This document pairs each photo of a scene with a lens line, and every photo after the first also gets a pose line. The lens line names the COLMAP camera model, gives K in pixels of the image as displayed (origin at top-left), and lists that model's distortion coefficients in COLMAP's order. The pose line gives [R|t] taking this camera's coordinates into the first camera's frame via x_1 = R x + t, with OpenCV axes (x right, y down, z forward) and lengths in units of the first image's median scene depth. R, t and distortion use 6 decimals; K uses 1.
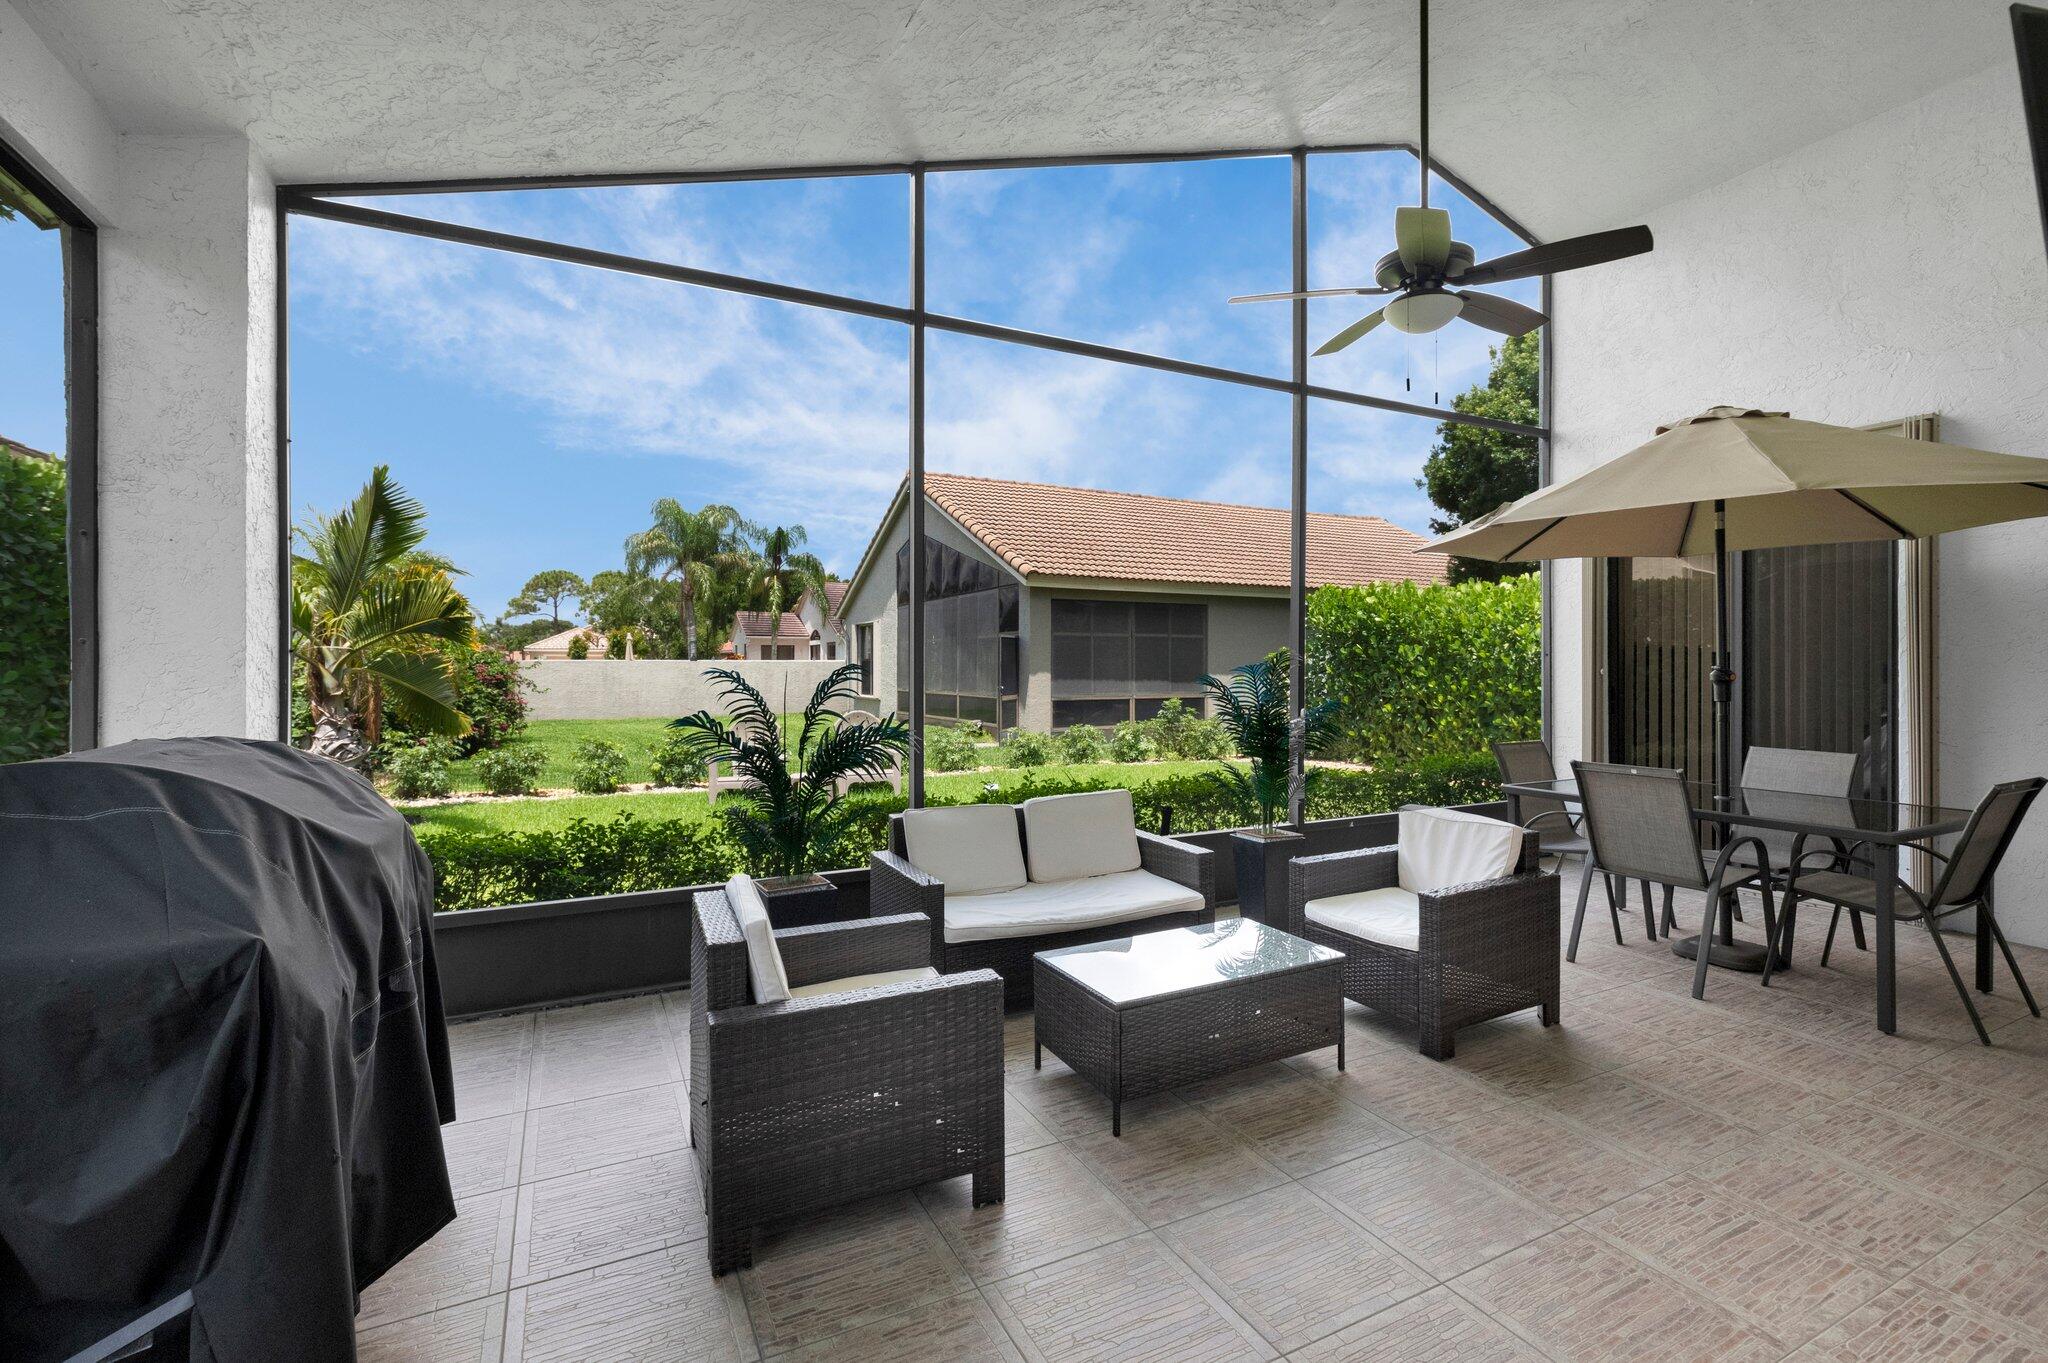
lens RADIAL K [[912.8, 0, 1020.9], [0, 912.8, 661.5], [0, 0, 1]] dist [0.002438, -0.000873]
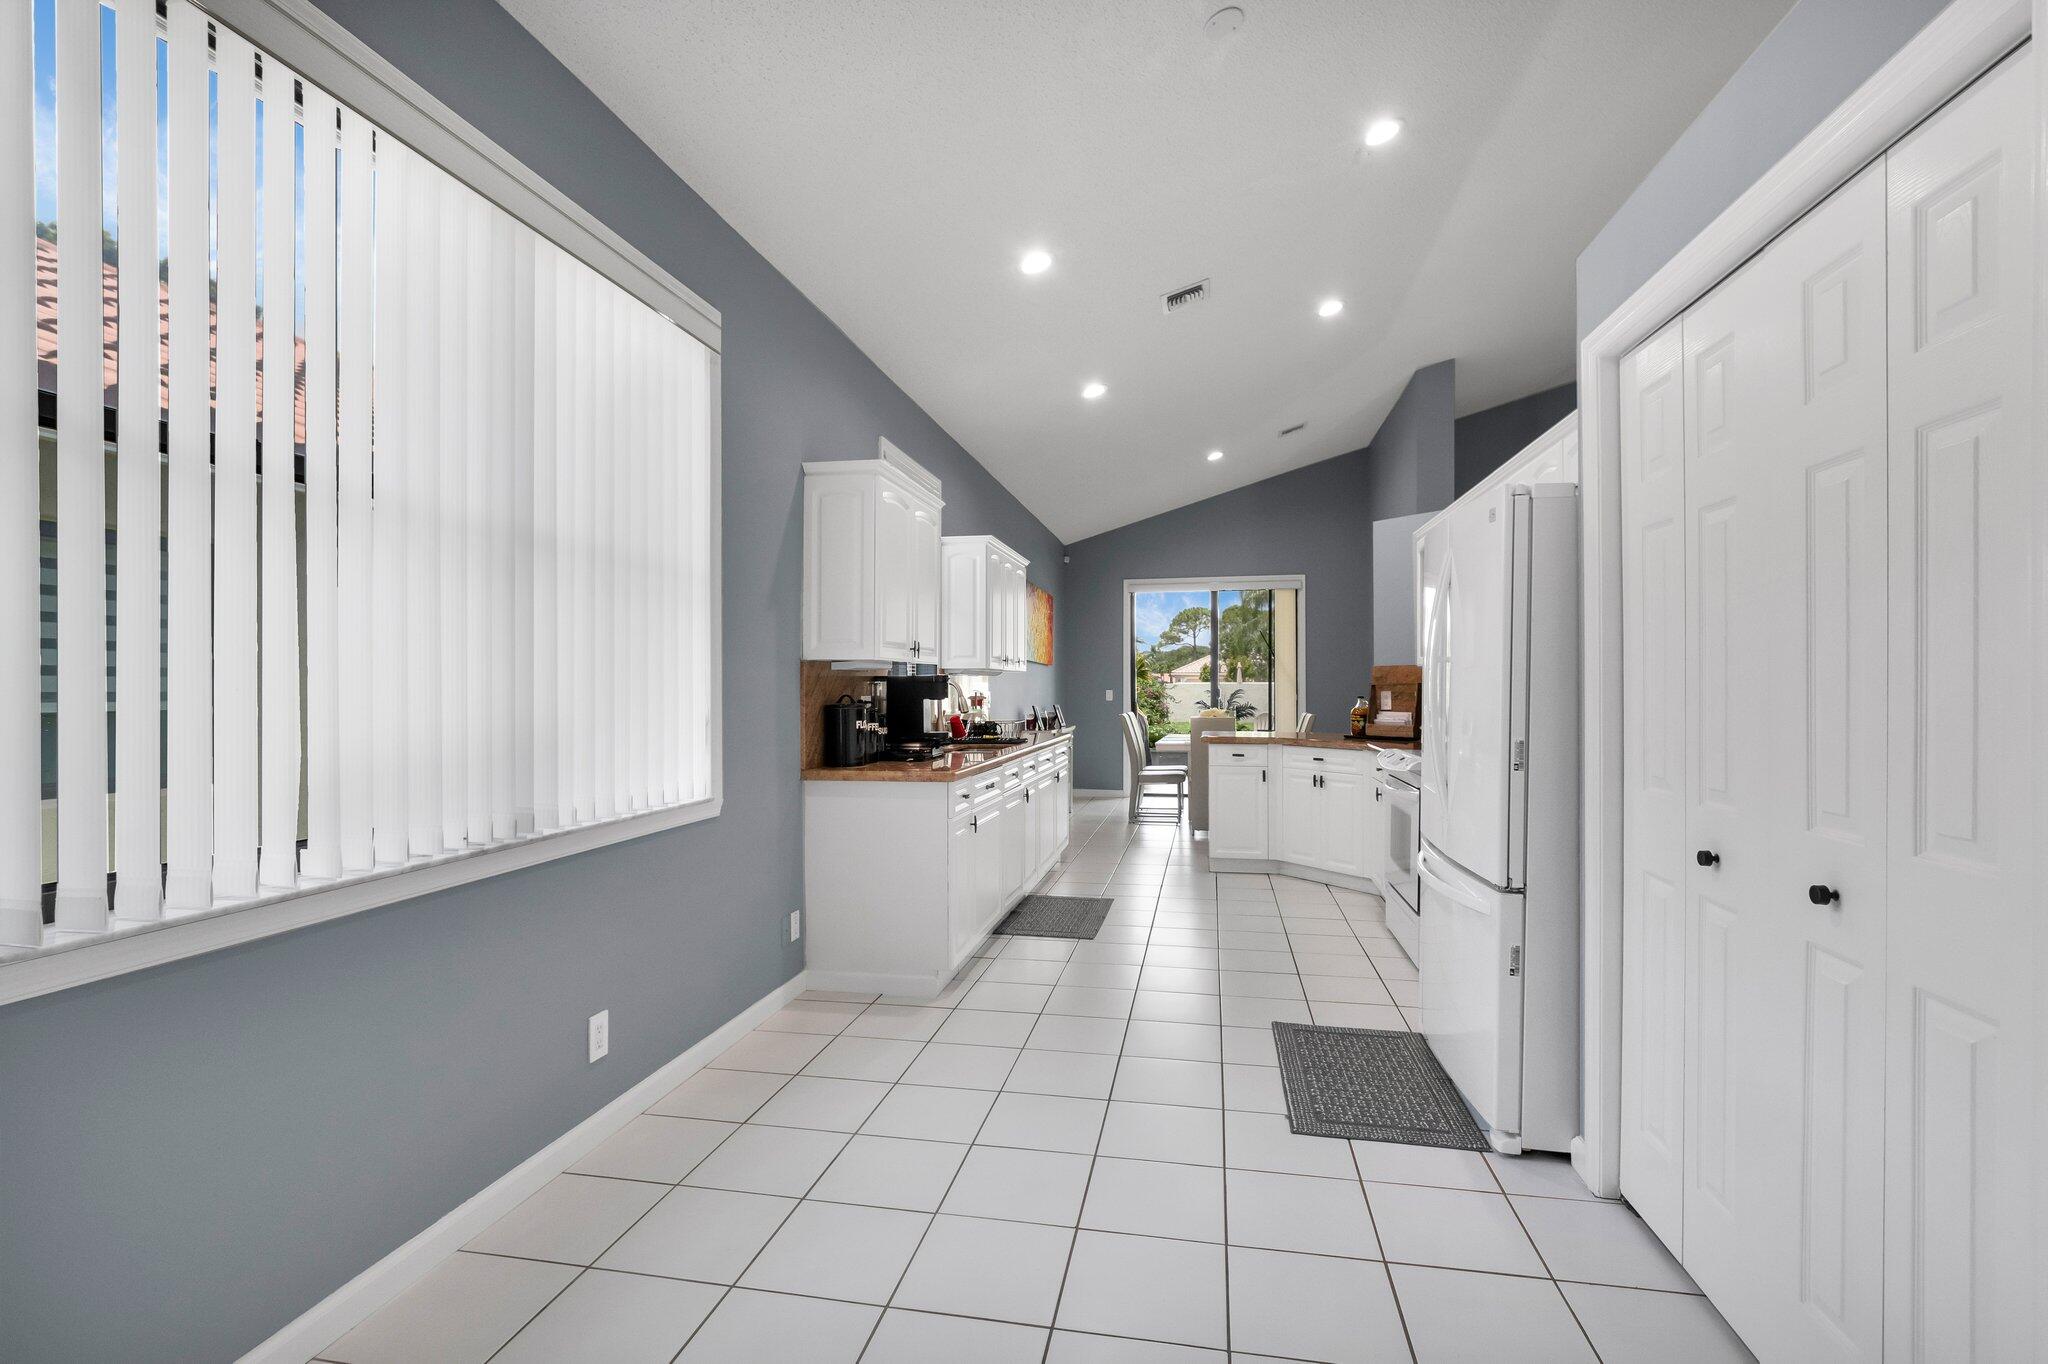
lens RADIAL K [[912.8, 0, 1008.8], [0, 912.8, 683.9], [0, 0, 1]] dist [0.002438, -0.000873]
pose [[0.780320, -0.001223, -0.625379, 0.125979], [0.003370, 0.999992, 0.002251, -0.002564], [0.625371, -0.003864, 0.780318, -0.225102]]
